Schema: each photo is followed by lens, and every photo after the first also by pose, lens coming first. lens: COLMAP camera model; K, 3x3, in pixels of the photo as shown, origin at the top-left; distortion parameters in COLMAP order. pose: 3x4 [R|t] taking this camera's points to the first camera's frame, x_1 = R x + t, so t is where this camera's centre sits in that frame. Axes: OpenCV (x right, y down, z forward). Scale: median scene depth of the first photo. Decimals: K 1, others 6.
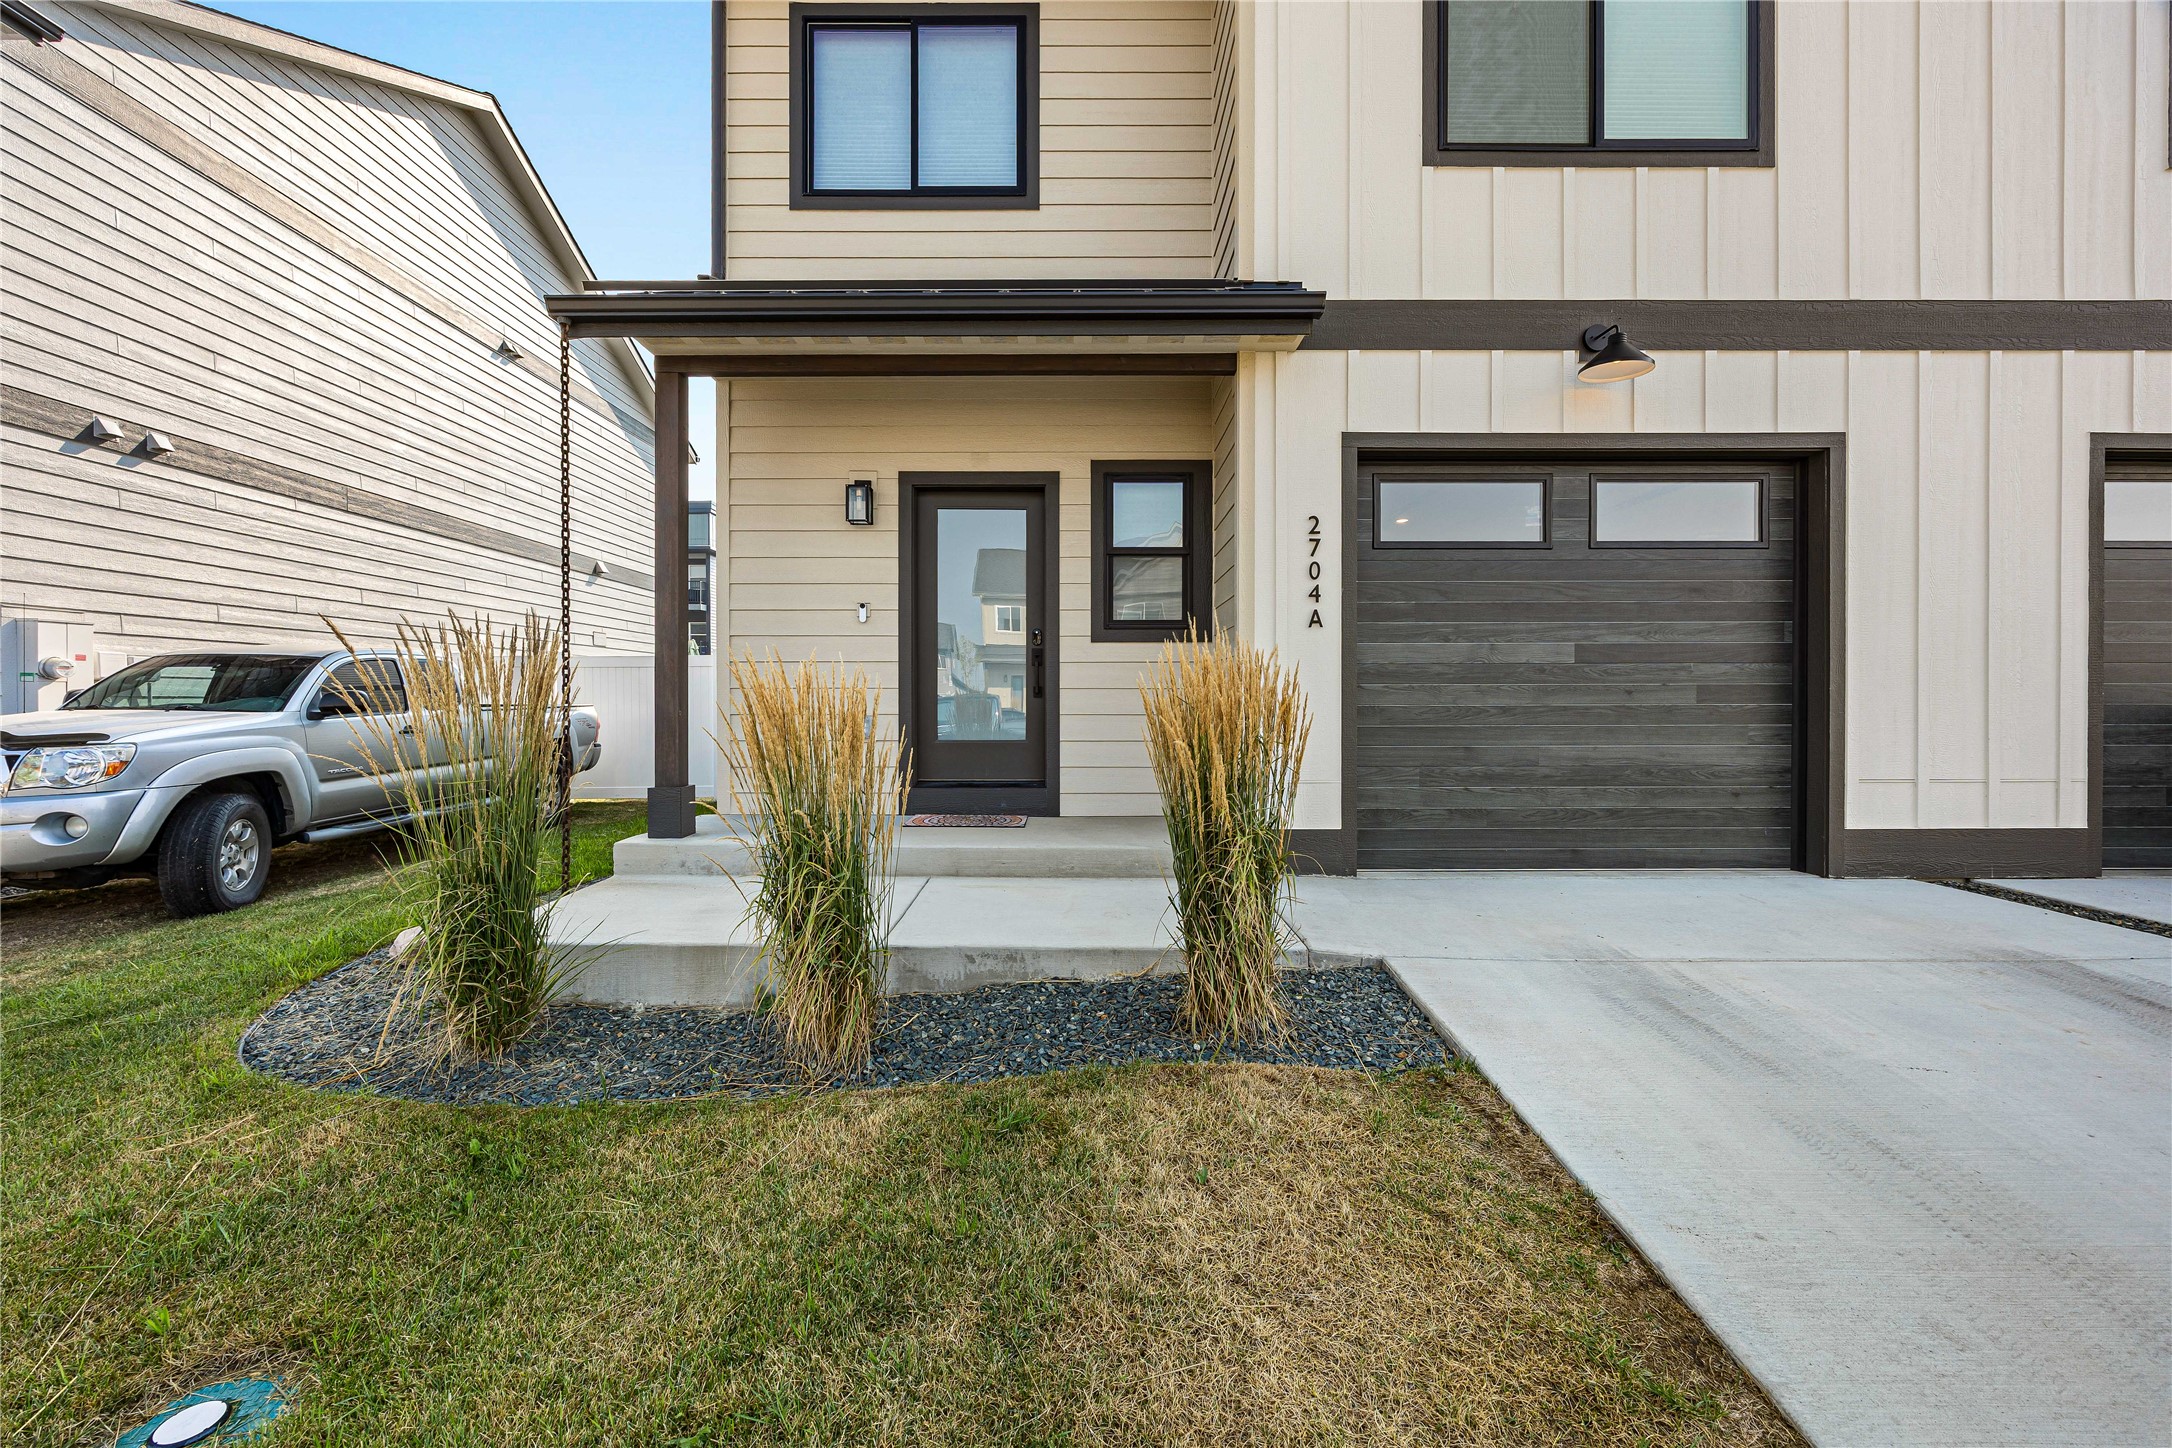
lens RADIAL K [[842.5, 0, 1082.5], [0, 842.5, 710.5], [0, 0, 1]] dist [-0.000928, 0.000044]
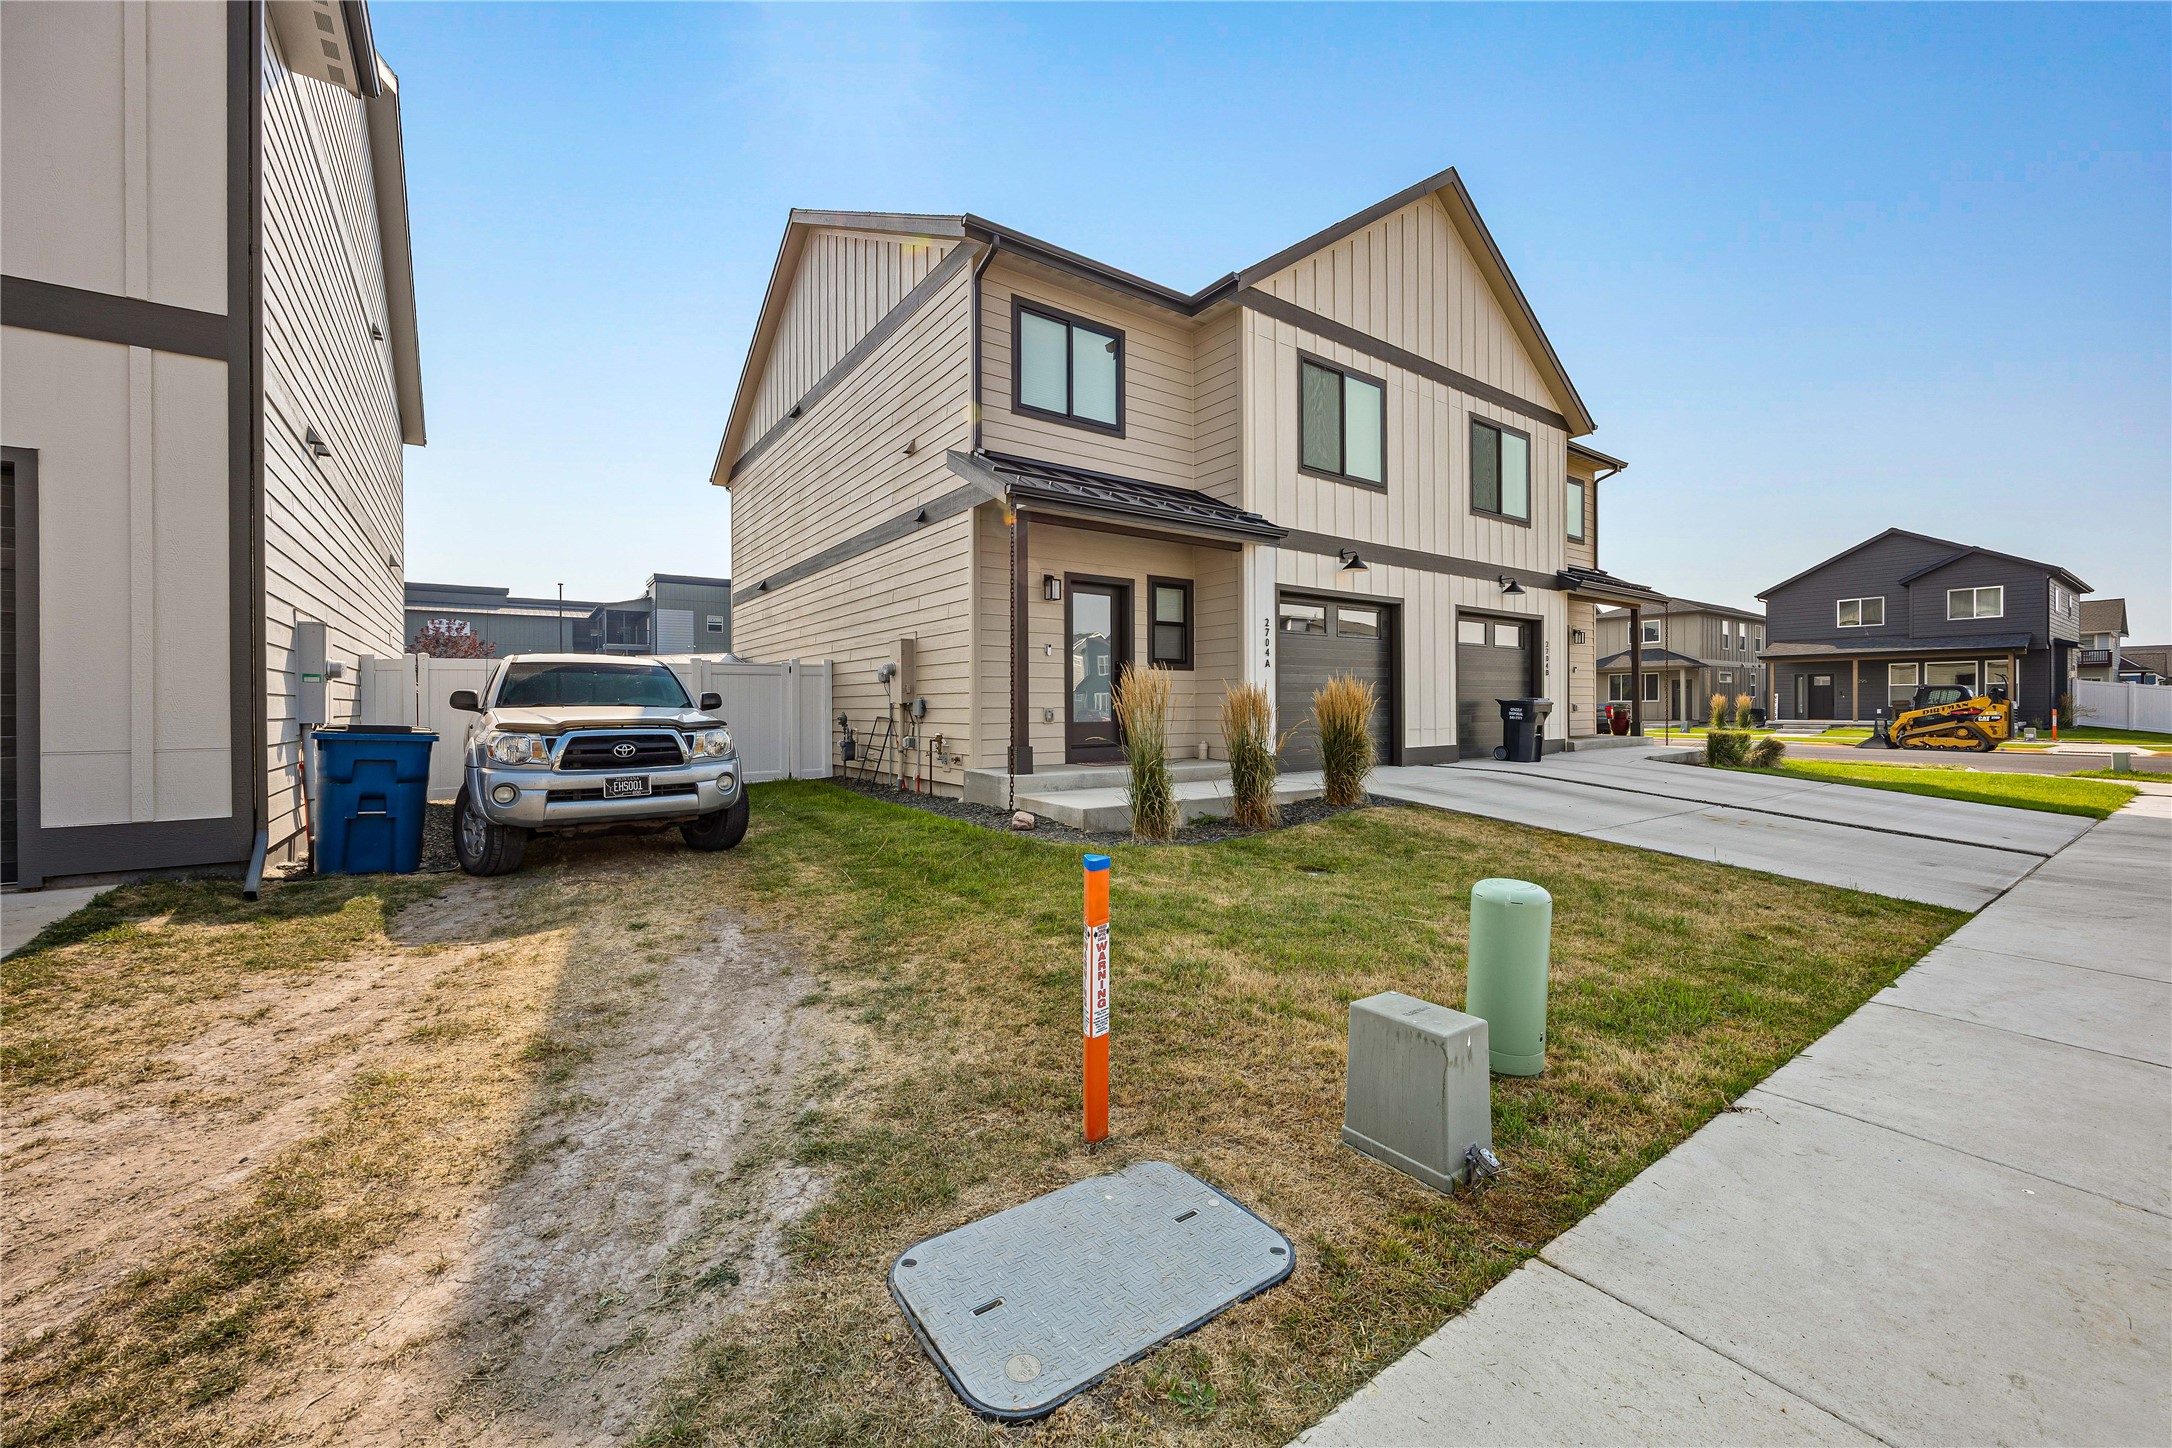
lens RADIAL K [[842.5, 0, 1082.5], [0, 842.5, 710.5], [0, 0, 1]] dist [-0.000928, 0.000044]
pose [[0.815520, -0.006826, 0.578689, -1.394473], [0.007835, 0.999969, 0.000754, 0.012575], [-0.578676, 0.003920, 0.815548, -0.549874]]
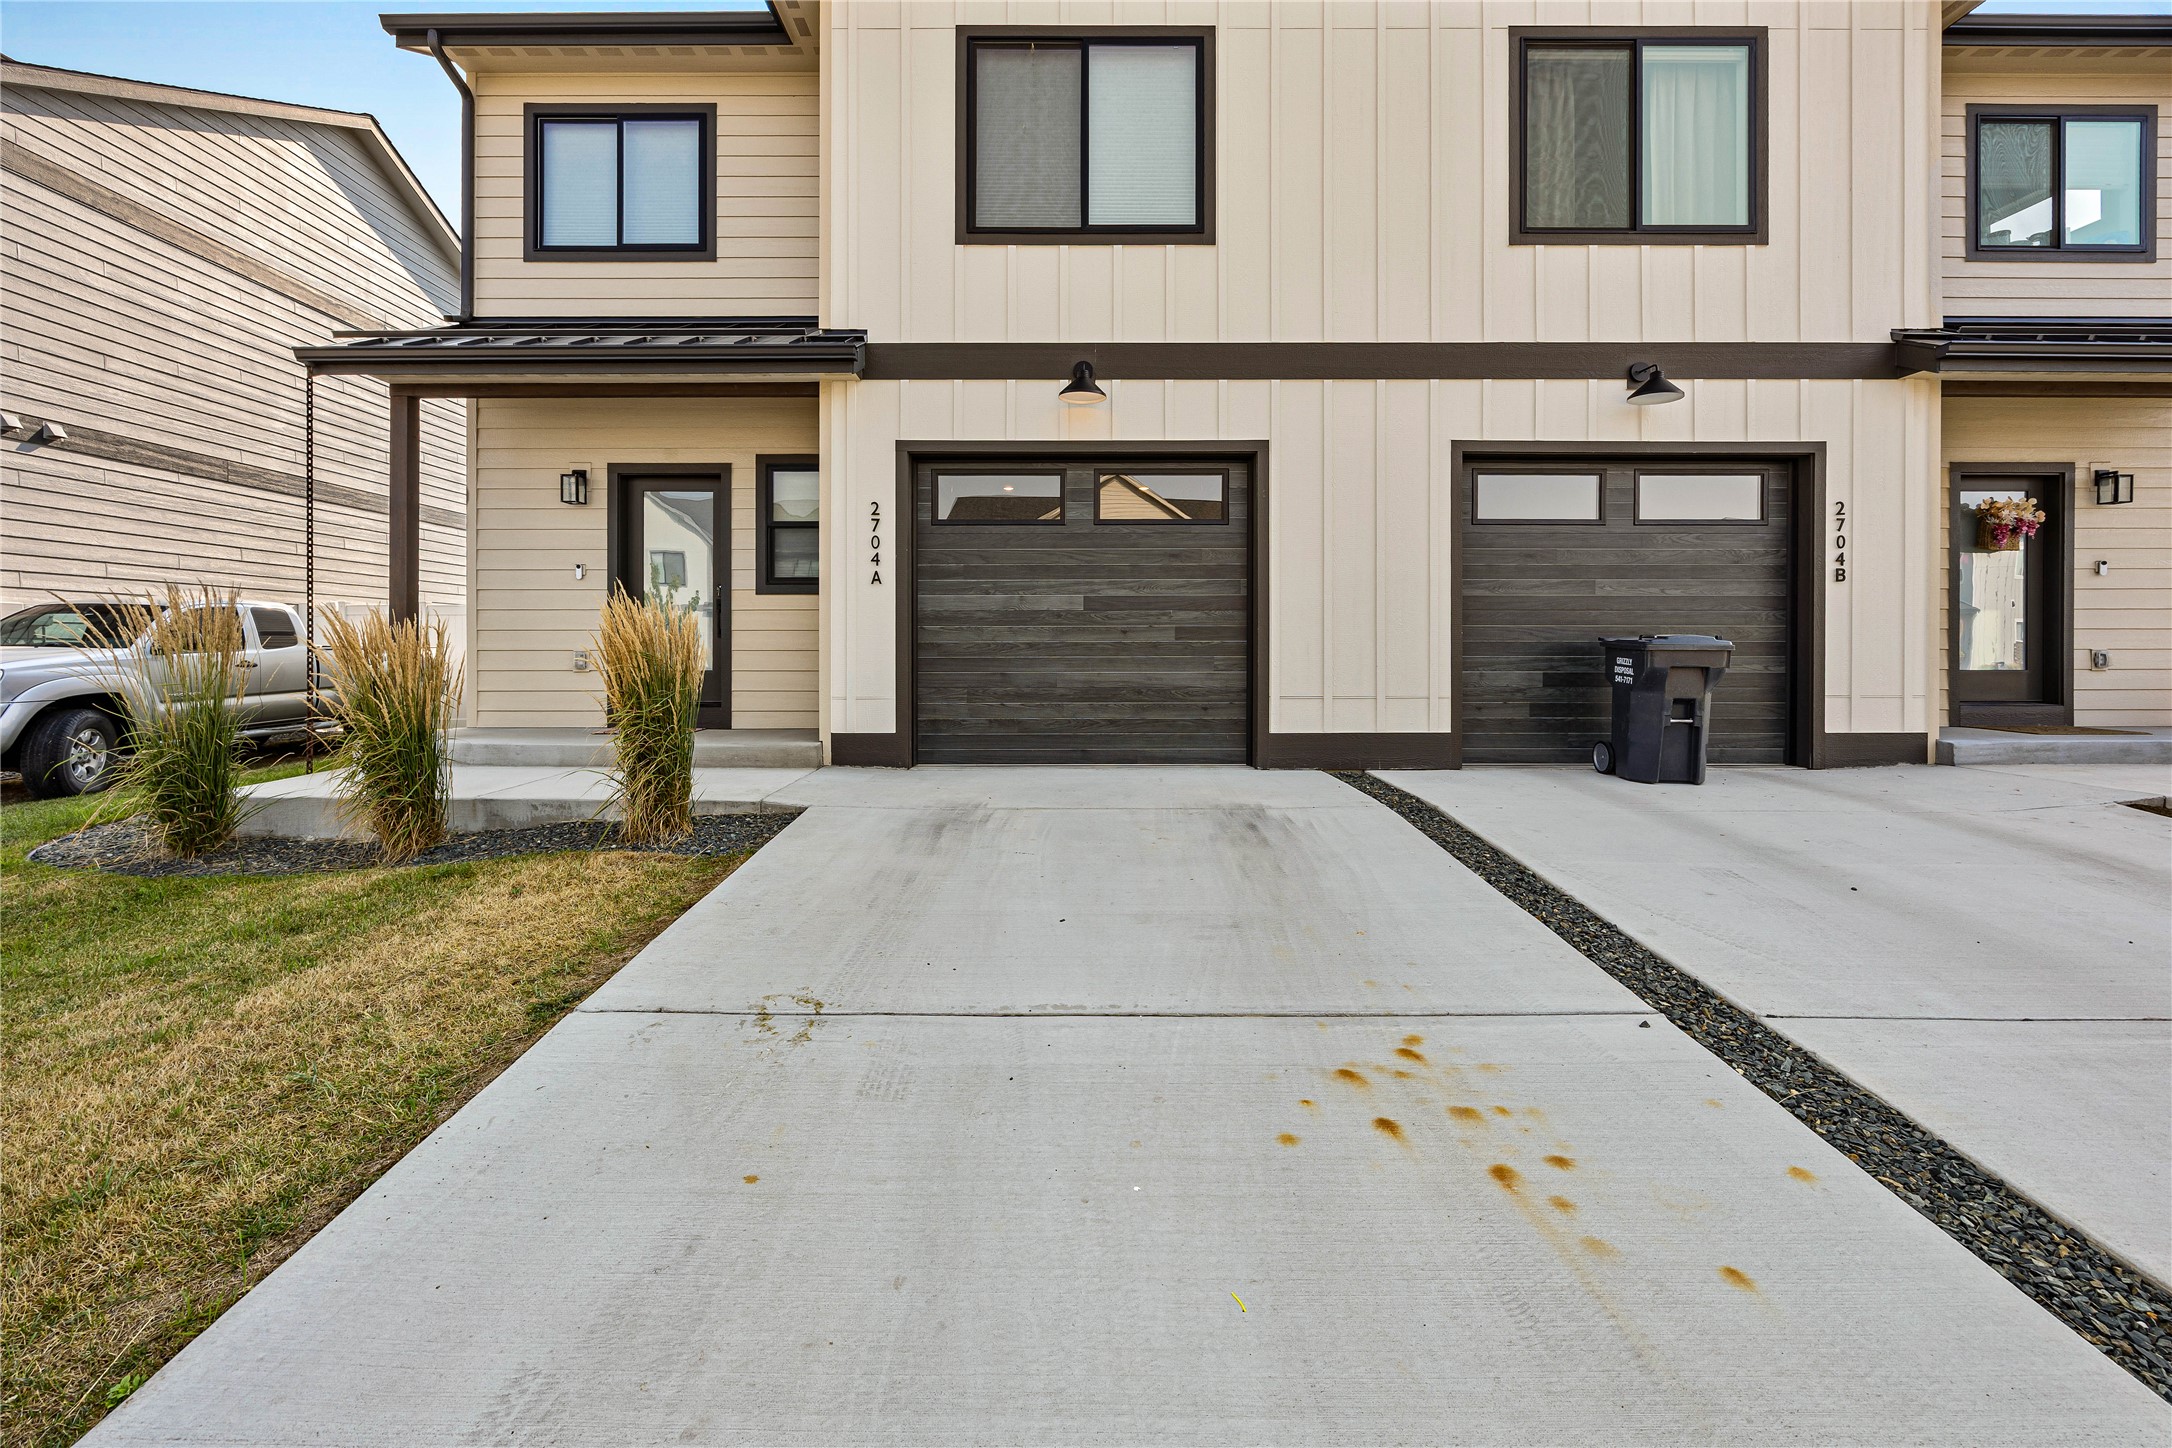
lens RADIAL K [[865.2, 0, 1080.2], [0, 865.2, 655.5], [0, 0, 1]] dist [0.000484, 0.000062]
pose [[1.000000, -0.000231, -0.000947, 0.579333], [0.000224, 0.999978, -0.006655, 0.024676], [0.000949, 0.006655, 0.999977, -0.373771]]
